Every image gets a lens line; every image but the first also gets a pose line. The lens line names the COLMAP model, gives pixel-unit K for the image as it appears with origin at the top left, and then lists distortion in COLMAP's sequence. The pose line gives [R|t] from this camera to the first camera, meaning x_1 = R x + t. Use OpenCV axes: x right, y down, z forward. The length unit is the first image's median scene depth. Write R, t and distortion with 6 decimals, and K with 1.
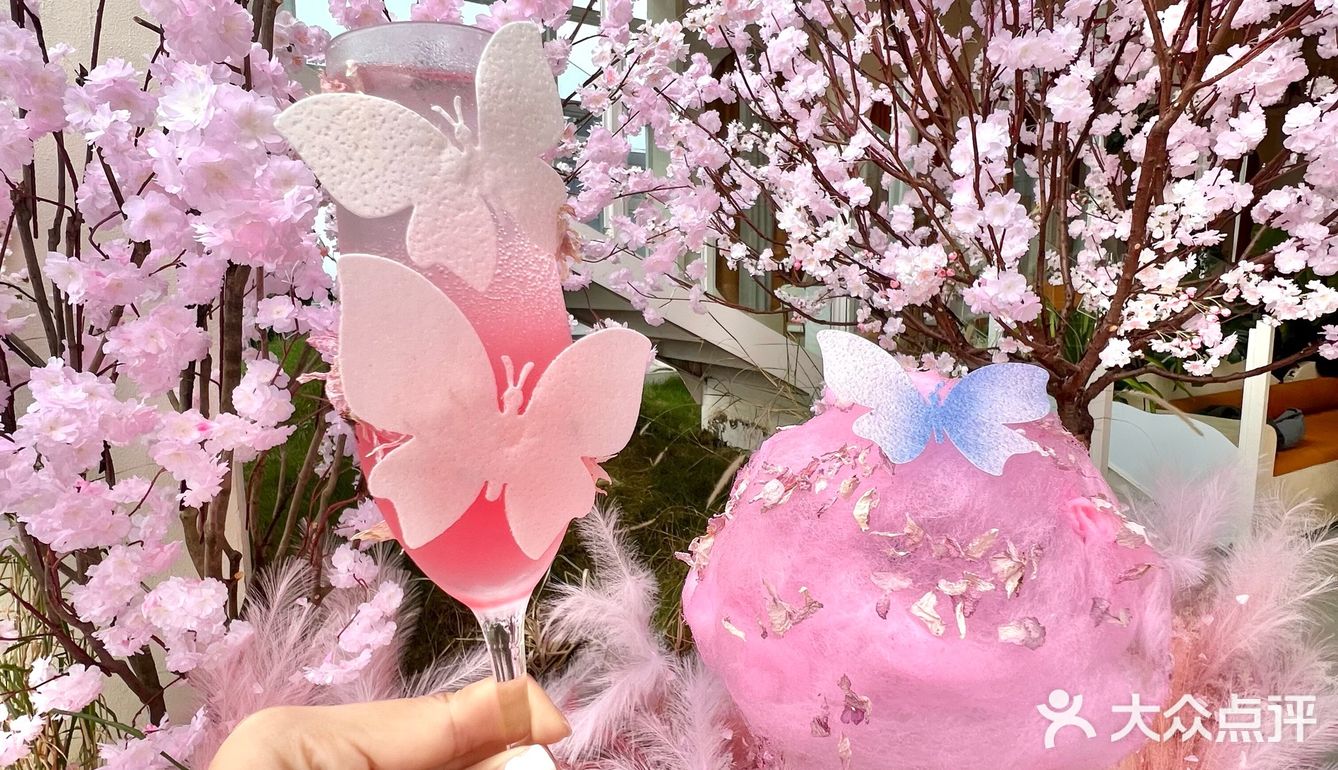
lens RADIAL K [[651.1, 0, 668.7], [0, 651.1, 369.0], [0, 0, 1]] dist [-0.000319, -0.000071]
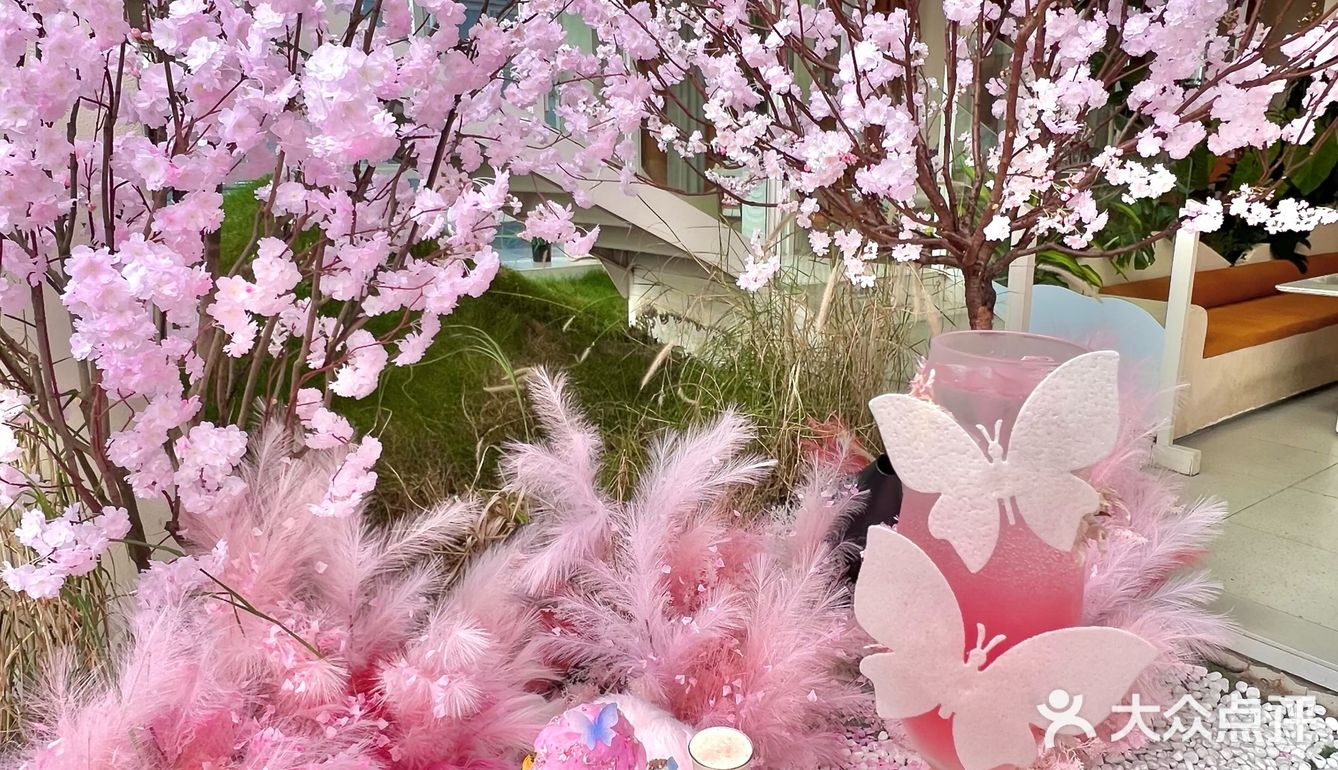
lens RADIAL K [[947.4, 0, 669.0], [0, 947.4, 385.0], [0, 0, 1]] dist [-0.000052, -0.001417]
pose [[0.993571, -0.027533, 0.109809, -0.075266], [0.015169, 0.993606, 0.111880, 0.051122], [-0.112187, -0.109495, 0.987636, -0.579402]]
